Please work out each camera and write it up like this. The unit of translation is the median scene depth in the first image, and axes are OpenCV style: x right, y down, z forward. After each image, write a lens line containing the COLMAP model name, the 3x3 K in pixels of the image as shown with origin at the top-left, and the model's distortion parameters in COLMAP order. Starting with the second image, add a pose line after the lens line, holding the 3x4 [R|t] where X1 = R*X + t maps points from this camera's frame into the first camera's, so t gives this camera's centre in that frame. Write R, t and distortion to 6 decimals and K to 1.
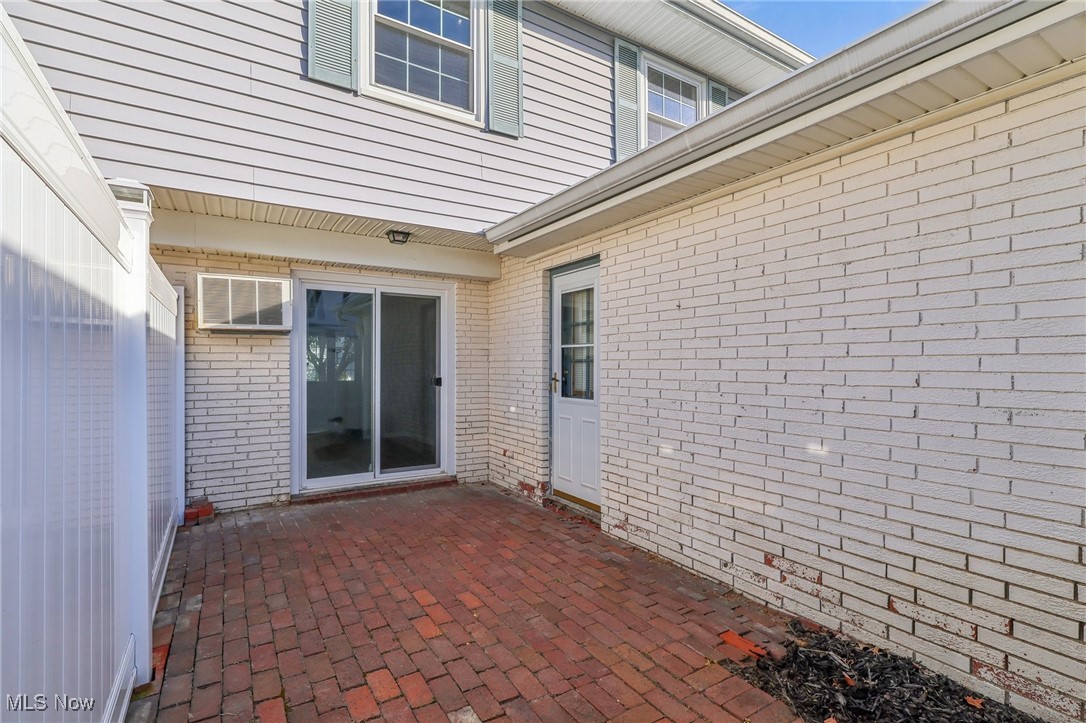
lens RADIAL K [[511.5, 0, 541.8], [0, 511.5, 364.0], [0, 0, 1]] dist [-0.003105, 0.001414]
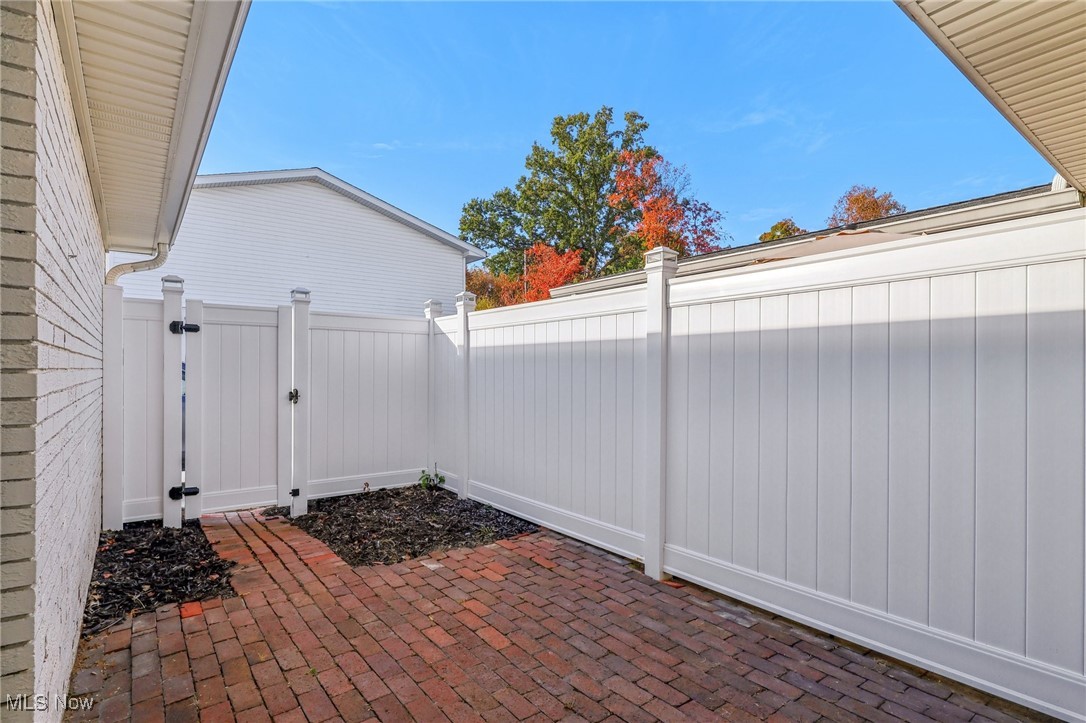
lens RADIAL K [[511.5, 0, 544.6], [0, 511.5, 369.7], [0, 0, 1]] dist [-0.003105, 0.001414]
pose [[-0.993771, -0.008856, -0.111088, -0.242171], [-0.007979, 0.999933, -0.008339, 0.018194], [0.111155, -0.007401, -0.993776, 2.084039]]
